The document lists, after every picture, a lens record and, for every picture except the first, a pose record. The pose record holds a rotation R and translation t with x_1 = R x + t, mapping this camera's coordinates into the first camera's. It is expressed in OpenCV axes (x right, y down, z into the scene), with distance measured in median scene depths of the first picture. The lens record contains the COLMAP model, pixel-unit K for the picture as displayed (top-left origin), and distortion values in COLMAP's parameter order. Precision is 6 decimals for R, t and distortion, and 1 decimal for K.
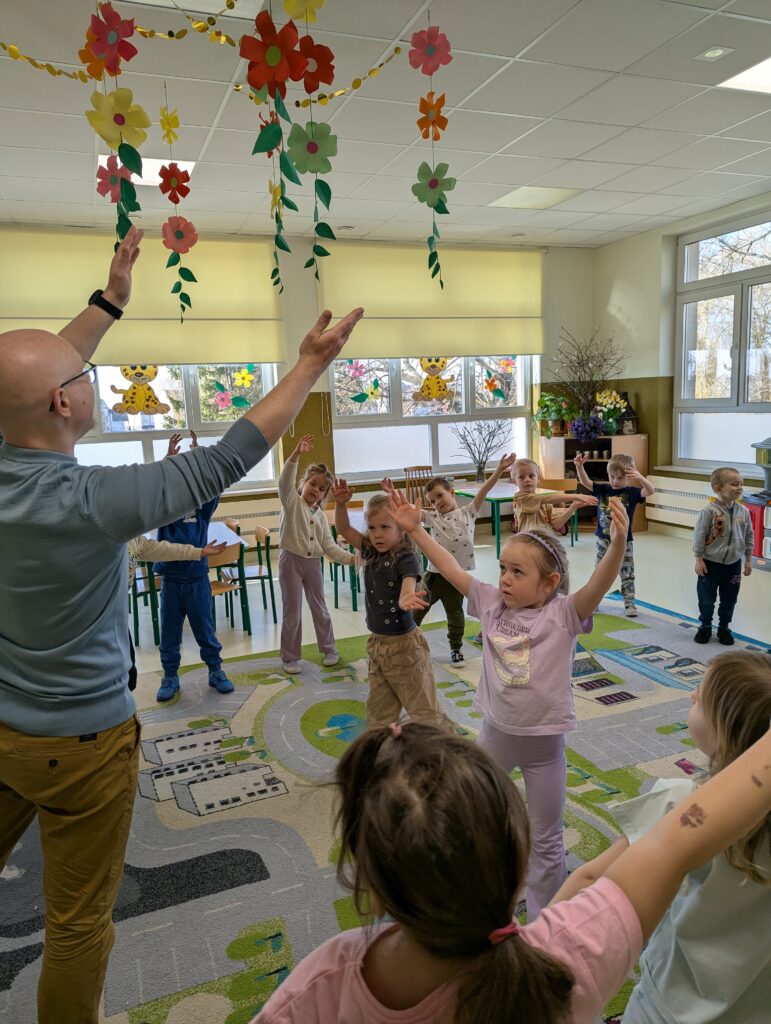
lens RADIAL K [[714.7, 0, 384.7], [0, 714.7, 510.8], [0, 0, 1]] dist [0.061859, -0.051599]
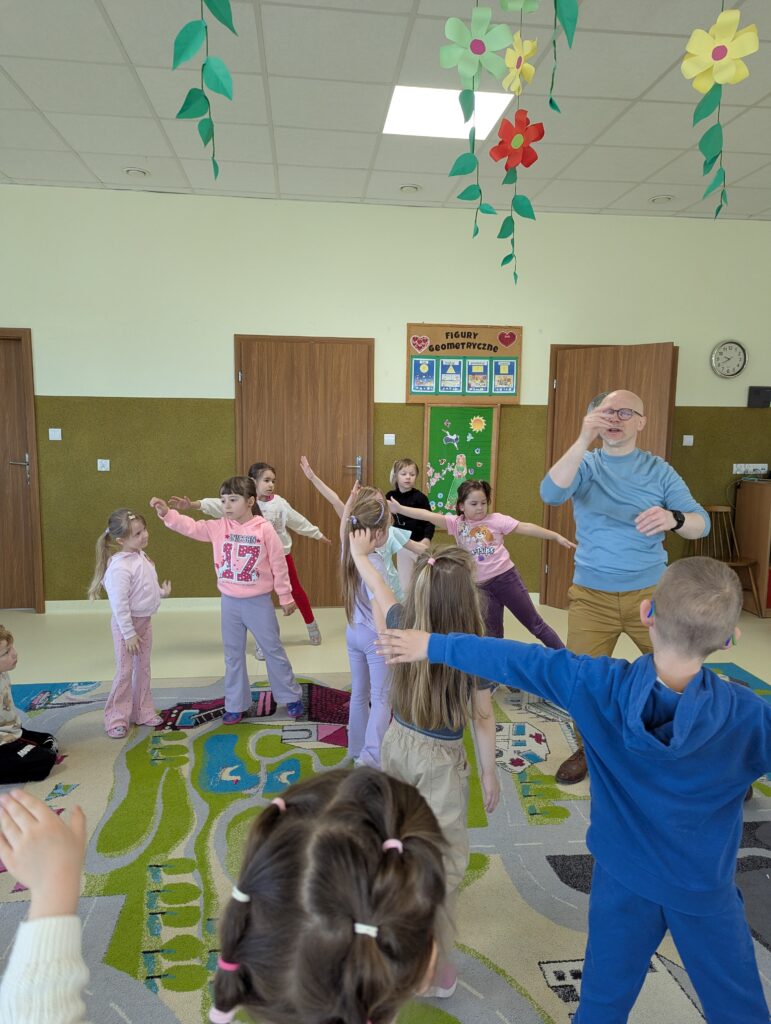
lens RADIAL K [[714.7, 0, 393.4], [0, 714.7, 513.3], [0, 0, 1]] dist [0.061859, -0.051599]
pose [[-0.965313, -0.001601, 0.261092, -0.073245], [0.070643, 0.961082, 0.267078, -0.092036], [-0.251358, 0.276258, -0.927632, 0.636059]]
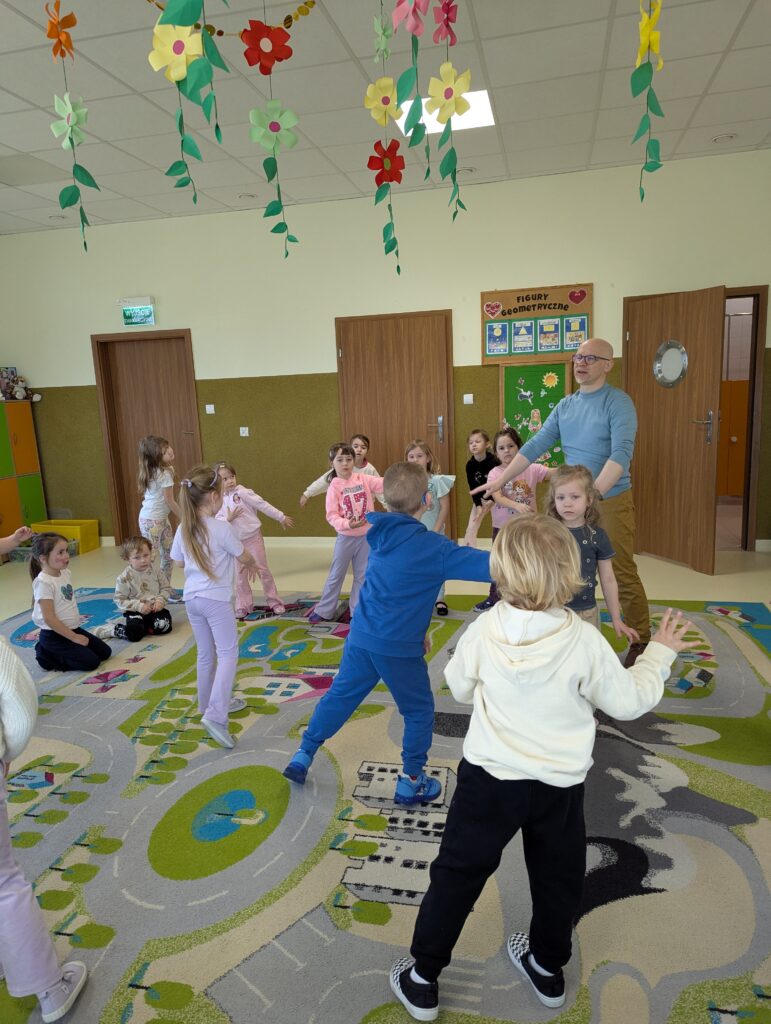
lens RADIAL K [[714.7, 0, 382.6], [0, 714.7, 519.1], [0, 0, 1]] dist [0.061859, -0.051599]
pose [[-0.812370, -0.021409, 0.582750, -0.297156], [0.172322, 0.945883, 0.274972, -0.081365], [-0.557100, 0.323800, -0.764718, 0.666179]]
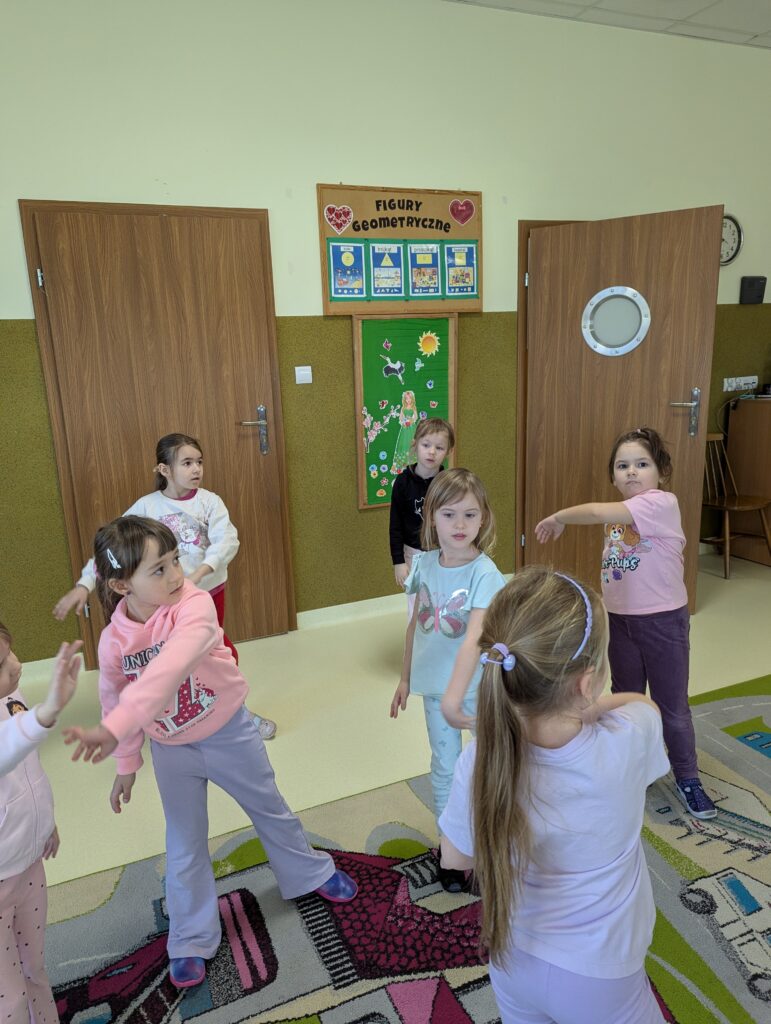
lens RADIAL K [[714.7, 0, 373.9], [0, 714.7, 514.9], [0, 0, 1]] dist [0.061859, -0.051599]
pose [[-0.996172, 0.087366, -0.002770, 0.099016], [0.079791, 0.921823, 0.379308, -0.057068], [0.035692, 0.377636, -0.925266, 0.389250]]
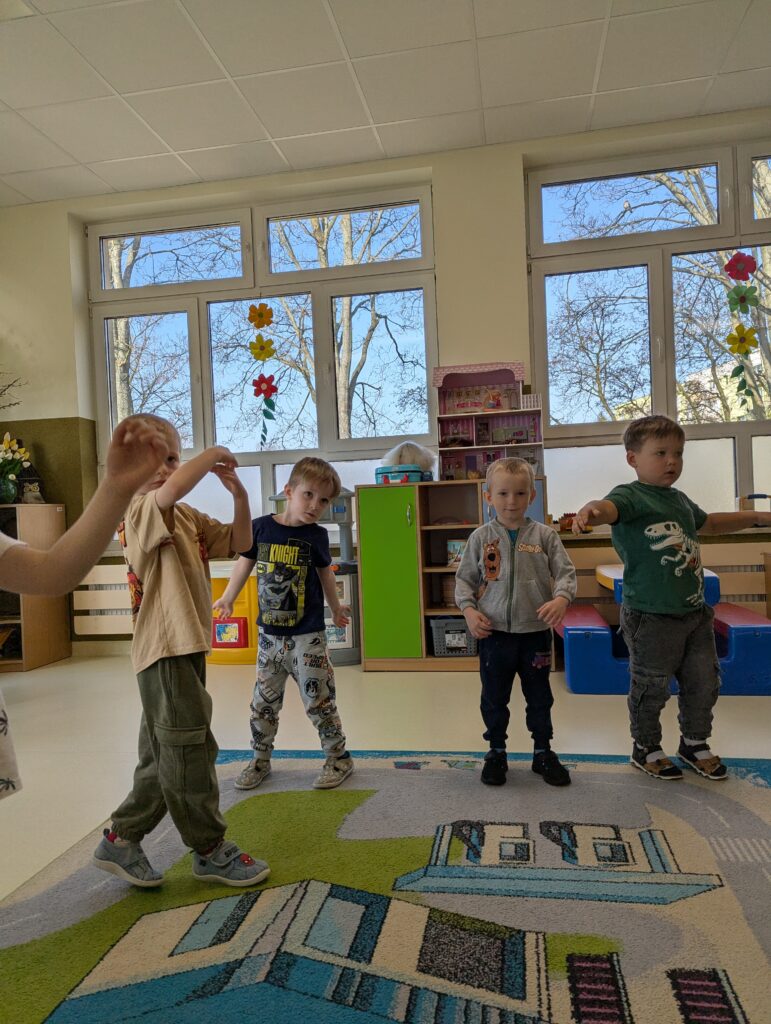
lens RADIAL K [[714.7, 0, 389.0], [0, 714.7, 516.7], [0, 0, 1]] dist [0.061859, -0.051599]
pose [[0.531242, 0.017633, 0.847037, -0.030009], [0.149975, 0.982037, -0.114504, 0.024106], [-0.833840, 0.187863, 0.519055, 0.459914]]
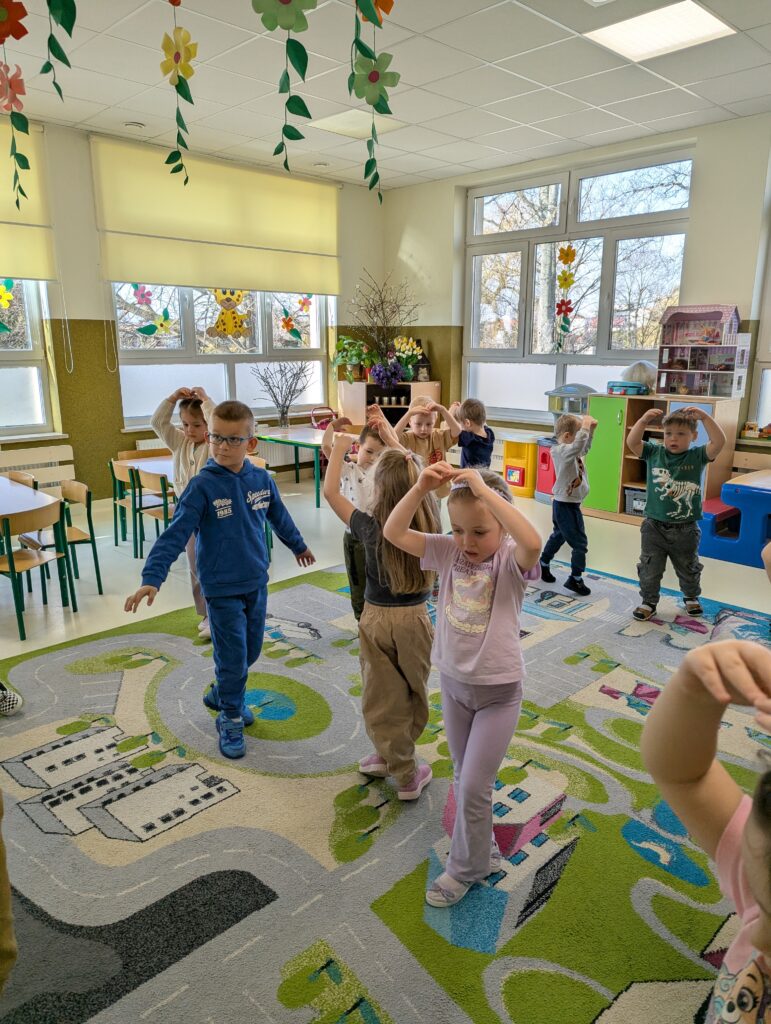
lens RADIAL K [[714.7, 0, 393.5], [0, 714.7, 504.7], [0, 0, 1]] dist [0.061859, -0.051599]
pose [[0.921561, -0.041802, 0.385978, -0.113855], [0.016992, 0.997577, 0.067471, 0.000402], [-0.387863, -0.055620, 0.920037, 0.068362]]
